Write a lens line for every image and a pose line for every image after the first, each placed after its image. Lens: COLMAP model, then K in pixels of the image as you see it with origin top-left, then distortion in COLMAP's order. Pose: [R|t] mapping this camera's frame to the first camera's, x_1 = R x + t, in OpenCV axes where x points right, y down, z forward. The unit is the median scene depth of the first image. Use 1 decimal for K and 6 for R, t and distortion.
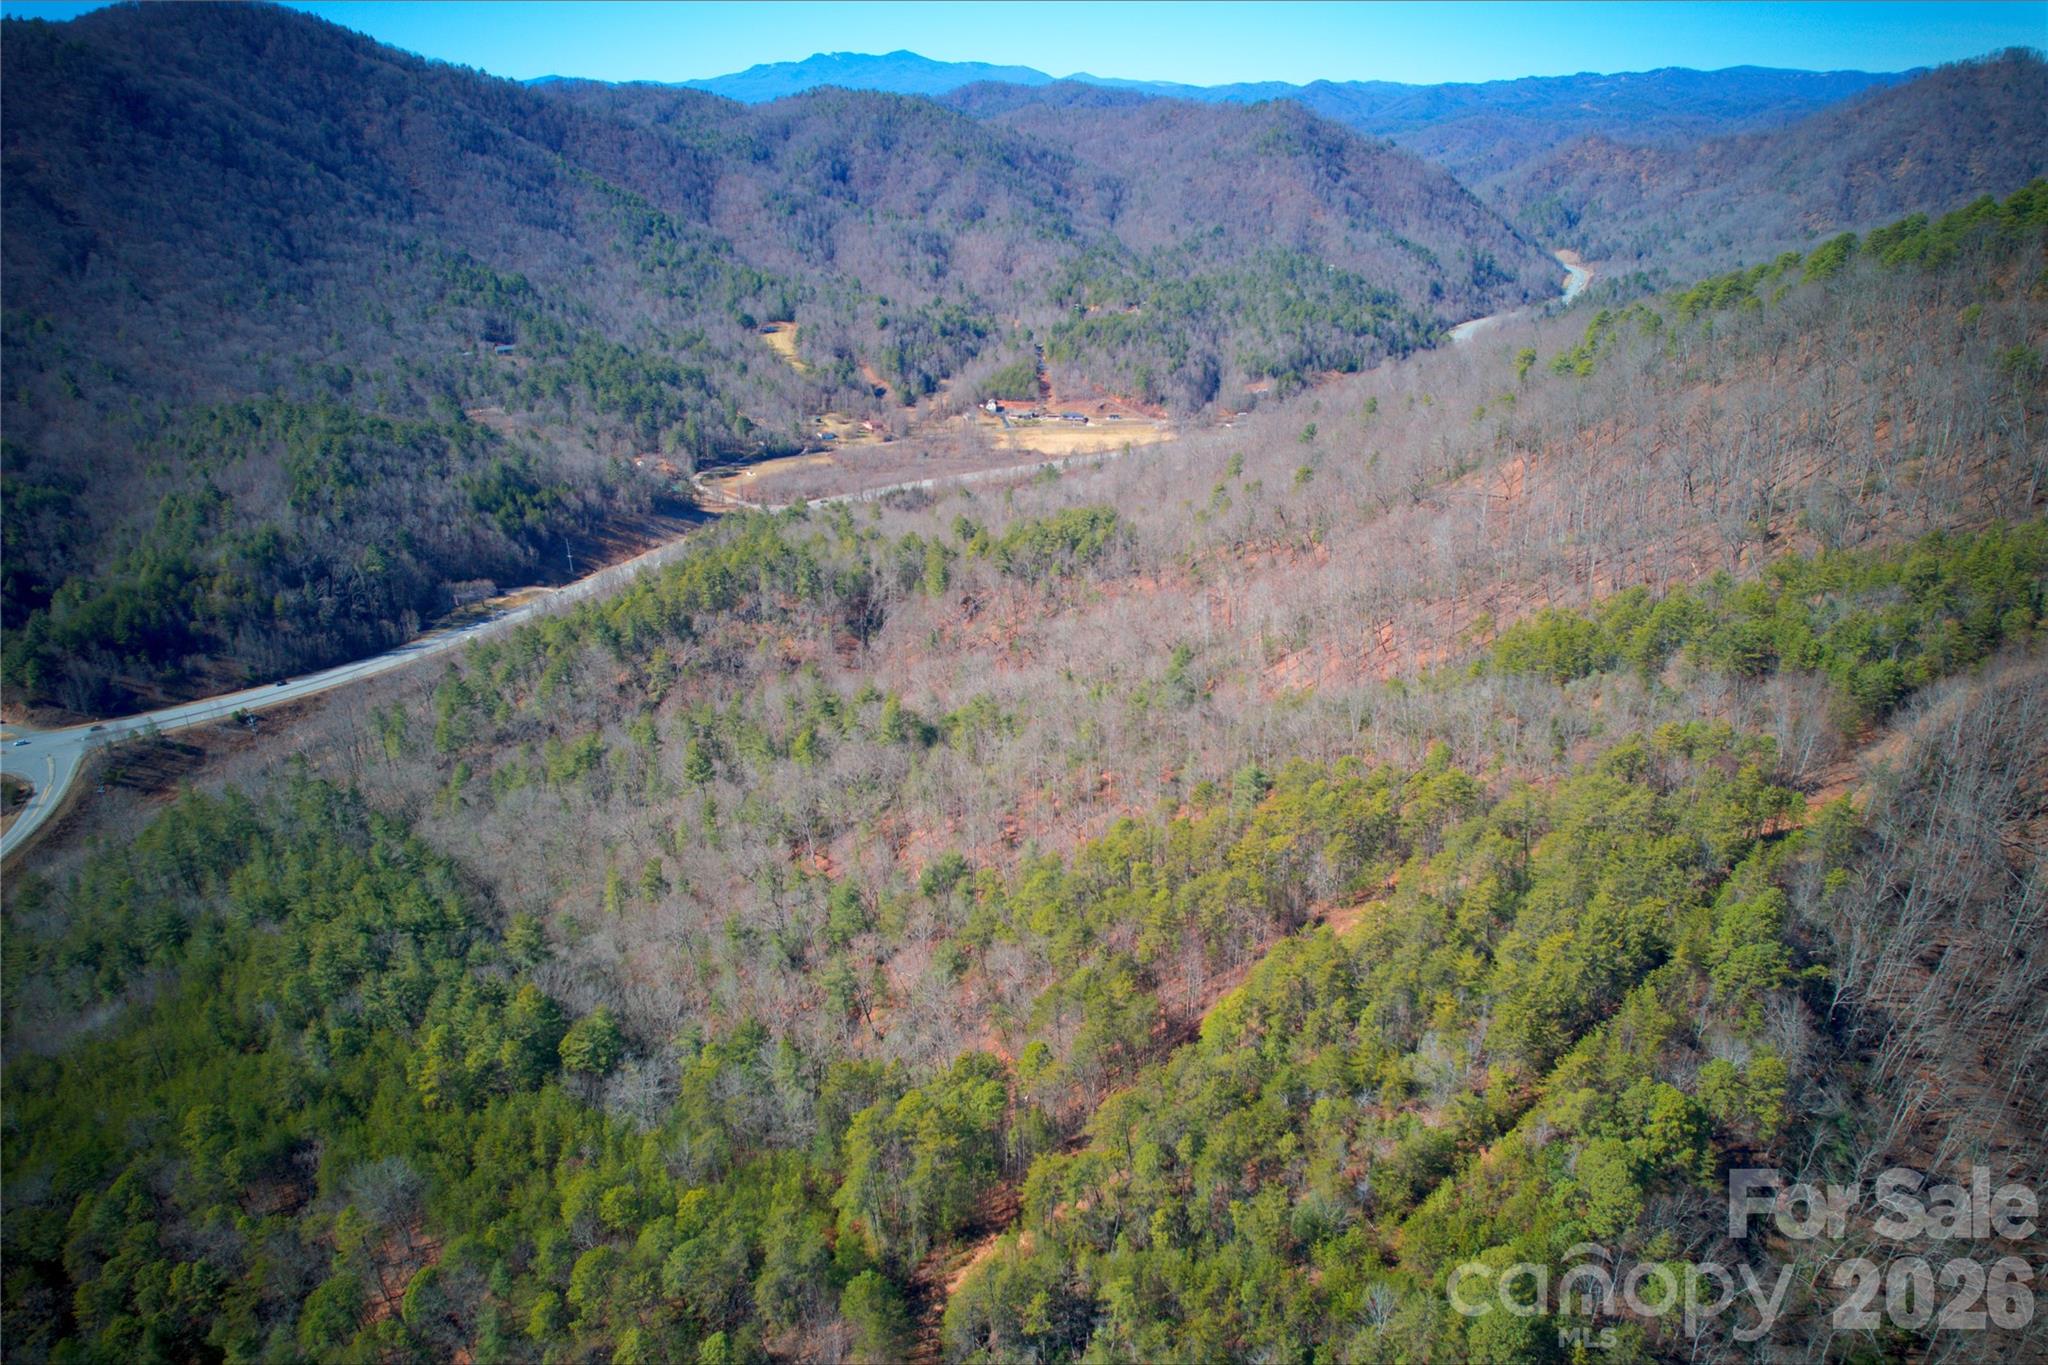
lens RADIAL K [[1316.3, 0, 1019.9], [0, 1316.3, 675.3], [0, 0, 1]] dist [-0.081310, 0.074124]
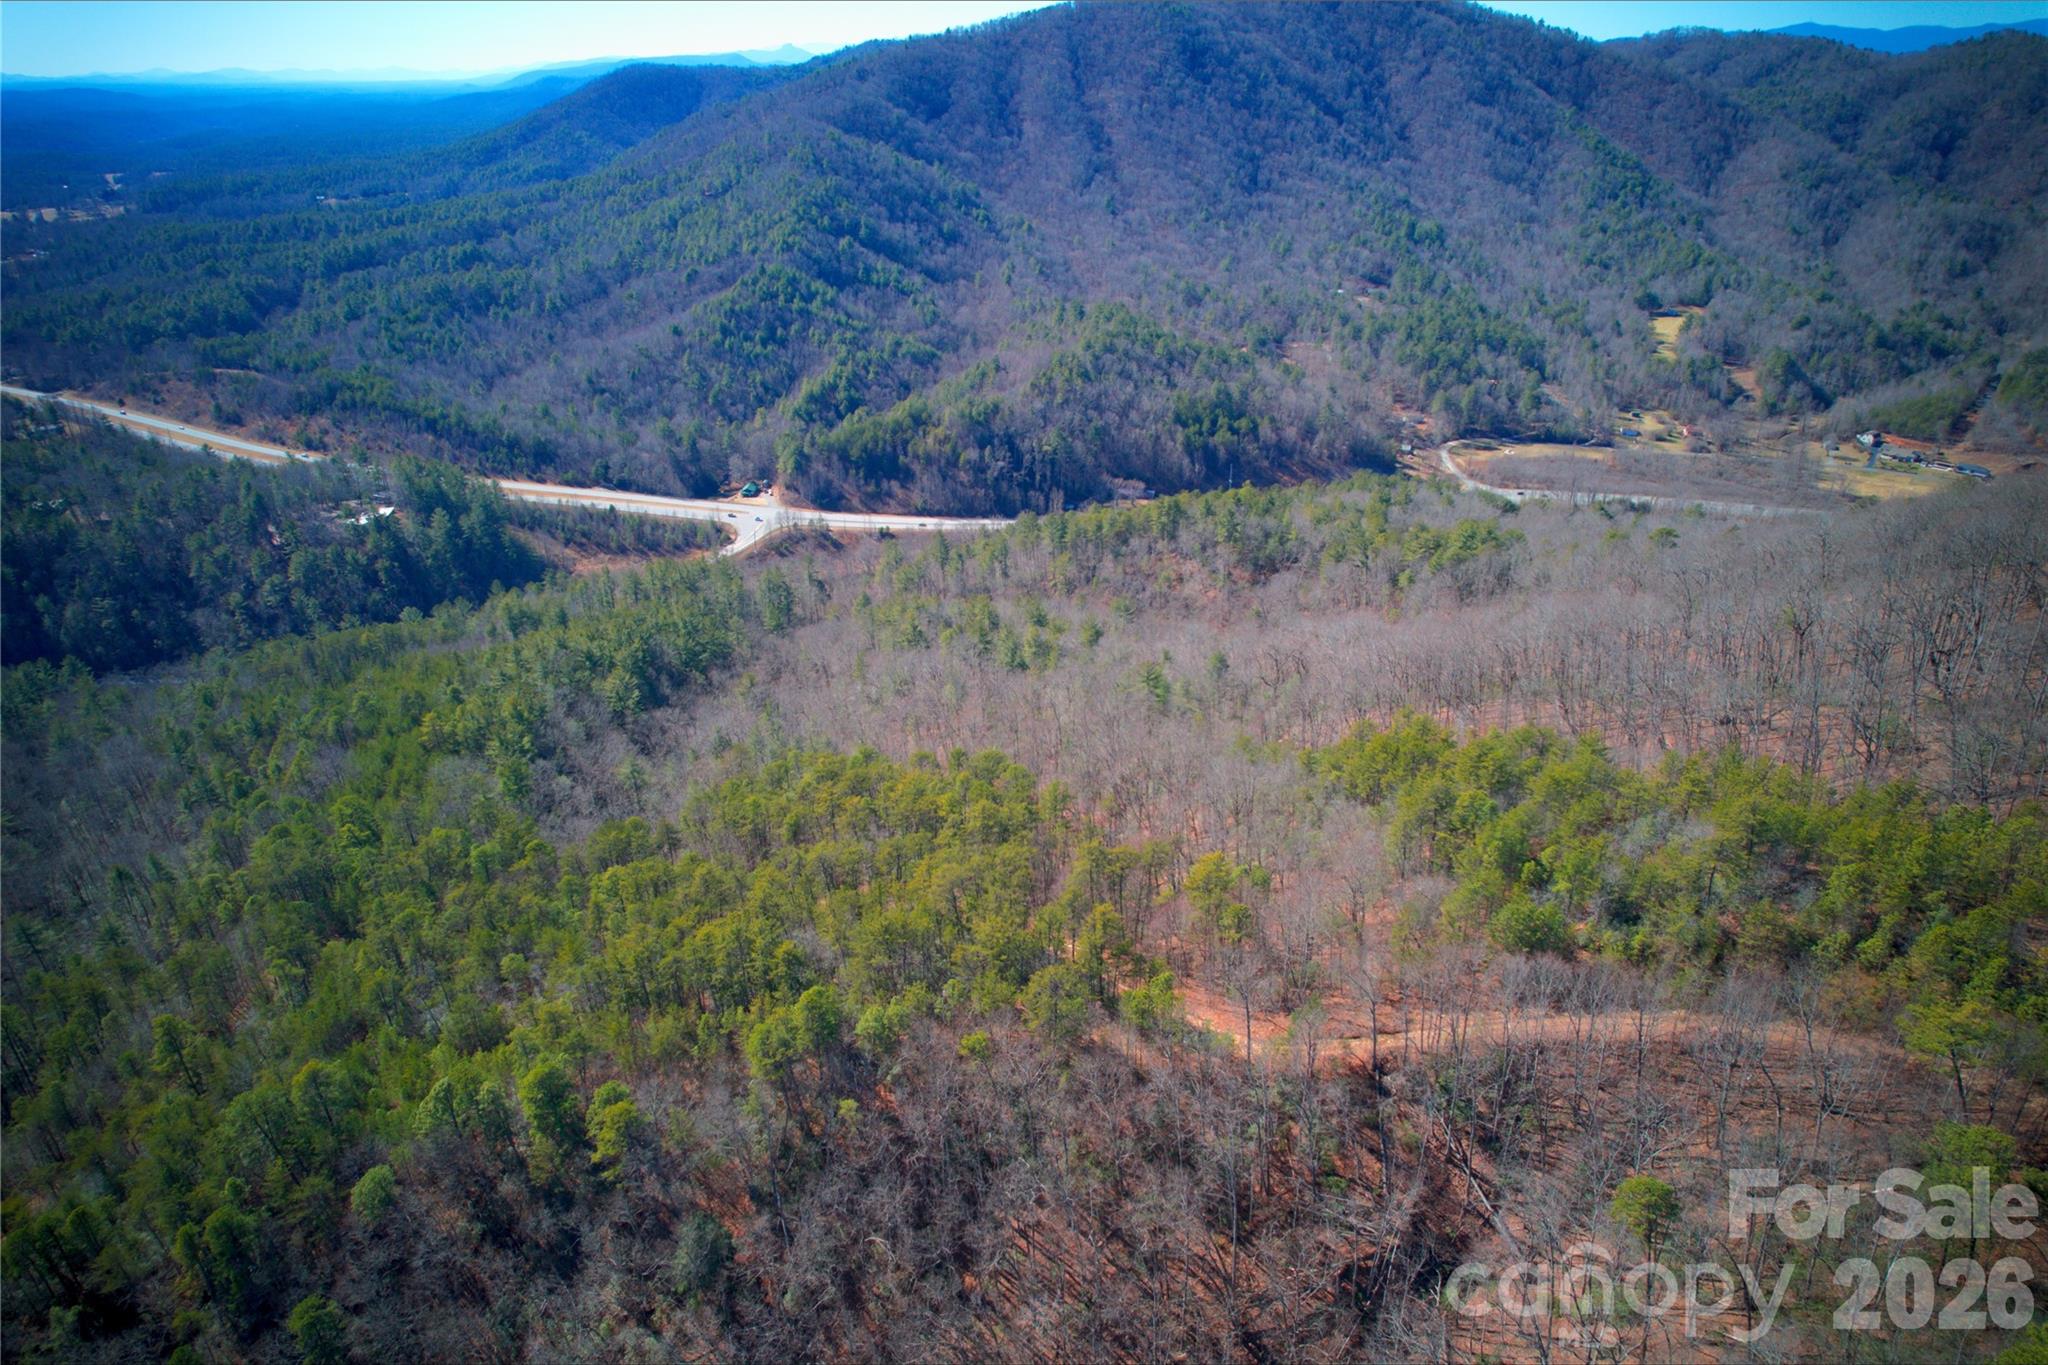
lens RADIAL K [[1316.3, 0, 1019.9], [0, 1316.3, 675.3], [0, 0, 1]] dist [-0.081310, 0.074124]
pose [[0.680551, 0.307861, -0.664885, 0.225687], [-0.287437, 0.946879, 0.144222, -0.034082], [0.673966, 0.092962, 0.732890, 0.083533]]
